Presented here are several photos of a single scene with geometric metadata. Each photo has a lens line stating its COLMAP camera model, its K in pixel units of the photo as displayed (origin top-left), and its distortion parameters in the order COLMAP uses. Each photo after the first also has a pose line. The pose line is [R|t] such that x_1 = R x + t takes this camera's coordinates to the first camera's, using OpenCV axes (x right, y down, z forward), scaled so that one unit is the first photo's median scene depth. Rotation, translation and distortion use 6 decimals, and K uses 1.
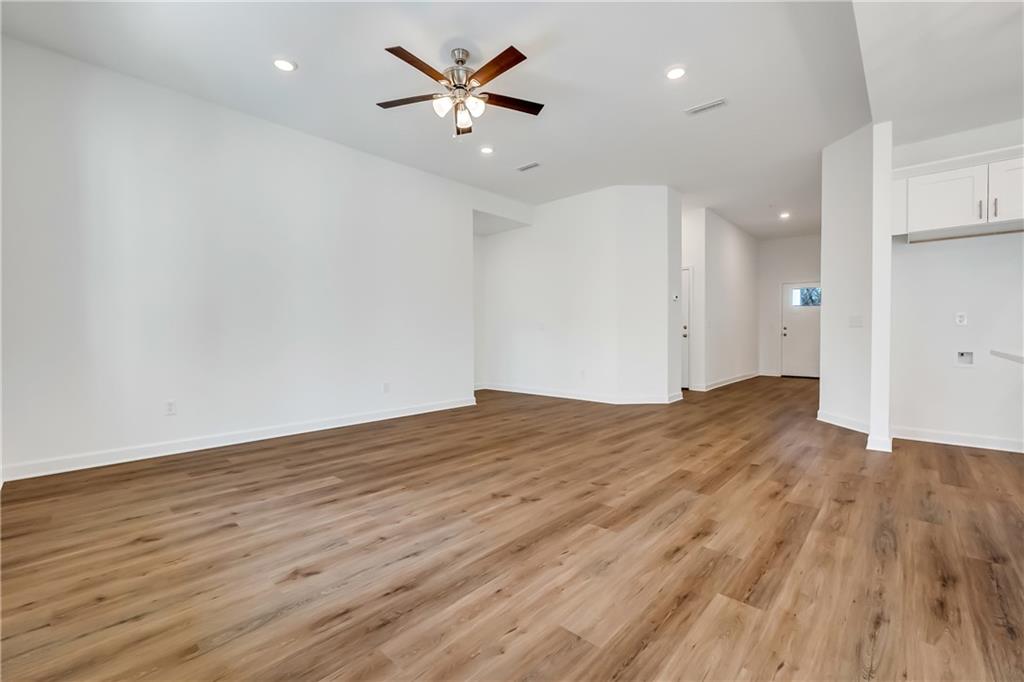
lens RADIAL K [[432.6, 0, 515.4], [0, 432.6, 343.4], [0, 0, 1]] dist [-0.016087, 0.000784]
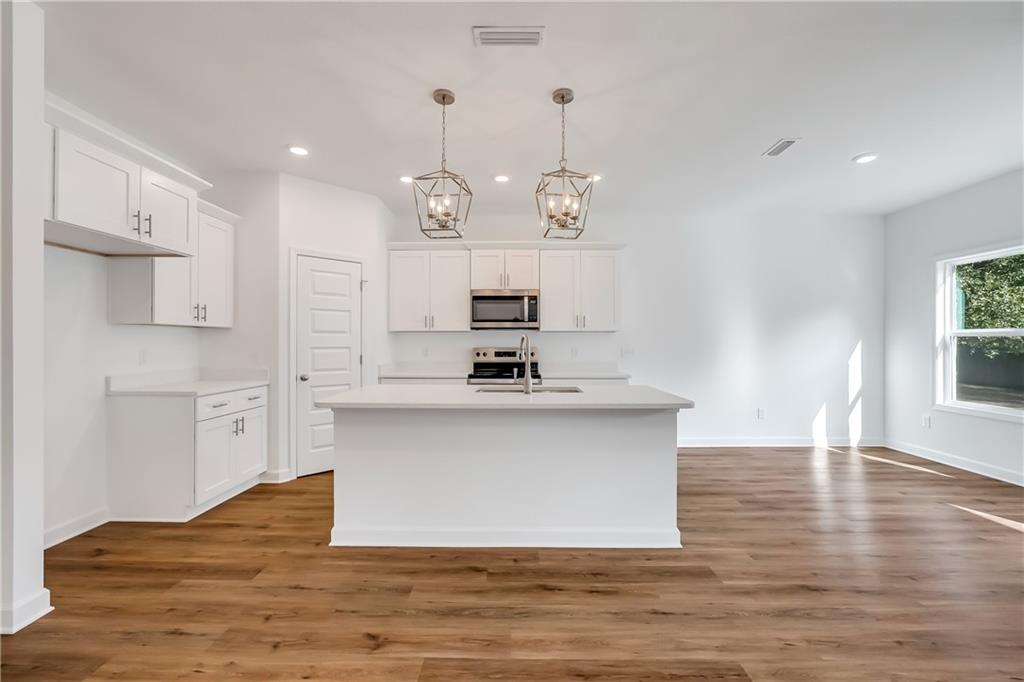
lens RADIAL K [[432.6, 0, 515.4], [0, 432.6, 343.4], [0, 0, 1]] dist [-0.016087, 0.000784]
pose [[-0.668694, 0.002489, 0.743534, 0.087520], [0.018361, 0.999745, 0.013167, -0.109054], [-0.743311, 0.022457, -0.668569, 1.163009]]
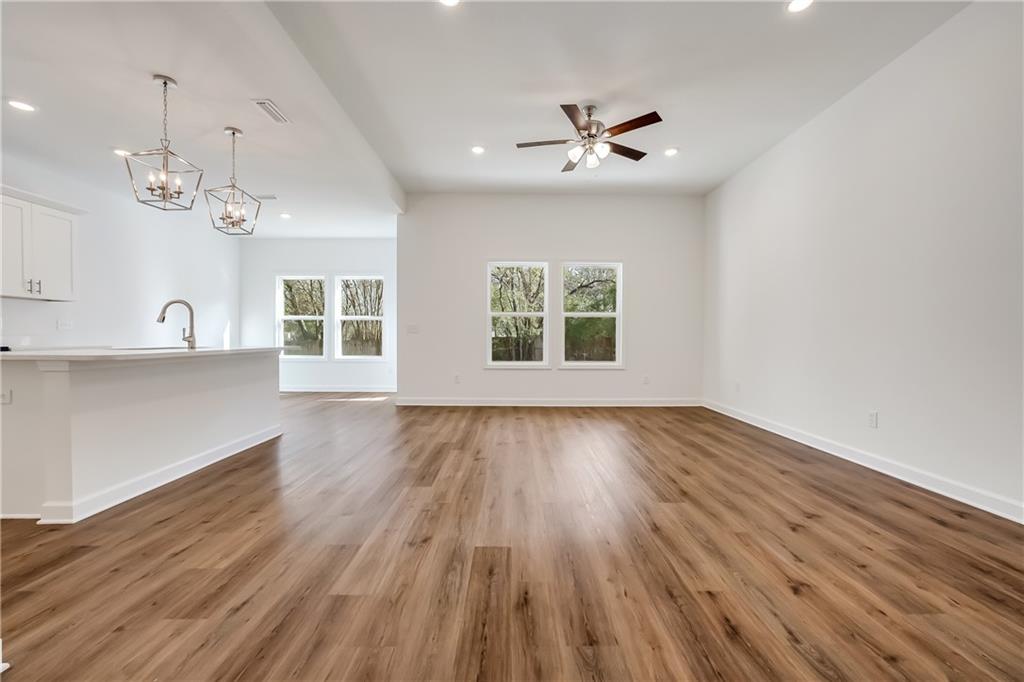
lens RADIAL K [[435.8, 0, 513.6], [0, 435.8, 338.5], [0, 0, 1]] dist [-0.014105, 0.000668]
pose [[-0.735208, 0.005386, -0.677820, 0.985171], [-0.014225, 0.999626, 0.023373, -0.049117], [0.677692, 0.026826, -0.734856, 2.009506]]
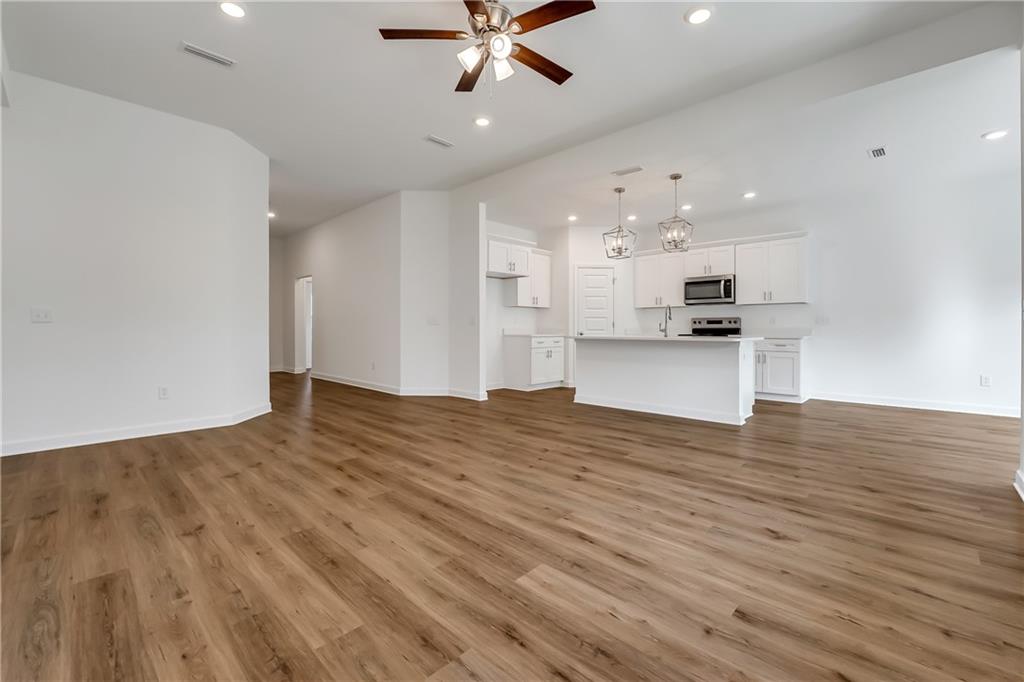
lens RADIAL K [[438.2, 0, 519.0], [0, 438.2, 326.0], [0, 0, 1]] dist [-0.014207, 0.001124]
pose [[0.020754, 0.008351, 0.999750, -1.083746], [0.021781, 0.999724, -0.008803, -0.021484], [-0.999547, 0.021958, 0.020567, 1.061822]]
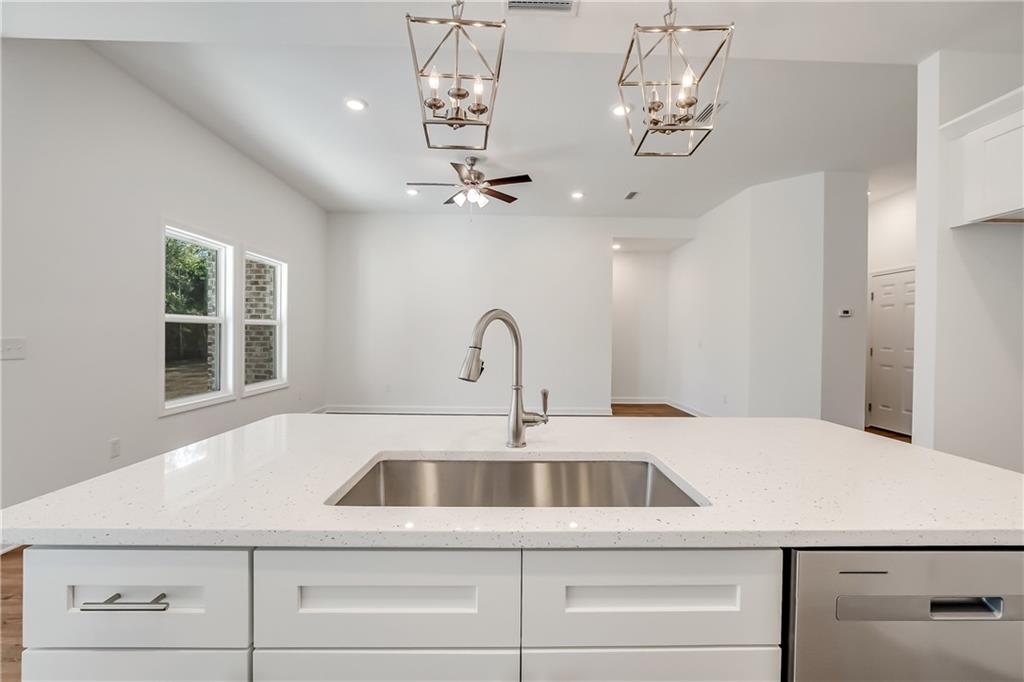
lens RADIAL K [[429.9, 0, 522.4], [0, 429.9, 343.8], [0, 0, 1]] dist [-0.025455, 0.000316]
pose [[0.696833, 0.025399, -0.716784, 1.146582], [-0.029580, 0.999540, 0.006662, -0.087318], [0.716623, 0.016560, 0.697264, 0.164402]]
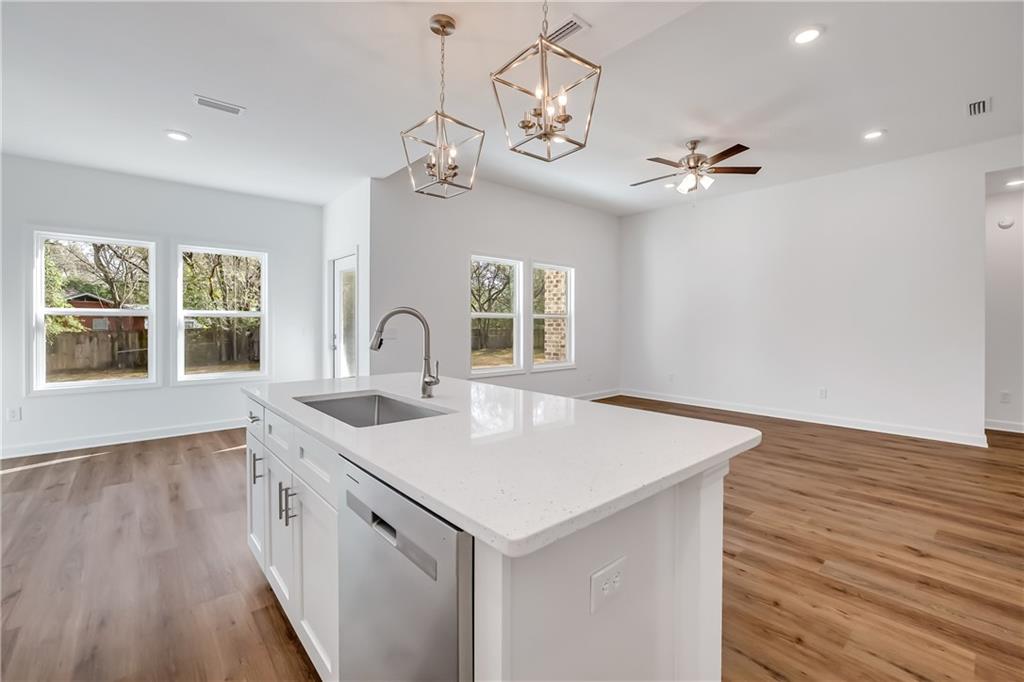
lens RADIAL K [[438.2, 0, 519.0], [0, 438.2, 326.0], [0, 0, 1]] dist [-0.014207, 0.001124]
pose [[-0.100040, 0.007584, -0.994955, 1.487875], [-0.022118, 0.999707, 0.009844, -0.099233], [0.994738, 0.022991, -0.099843, 0.677754]]
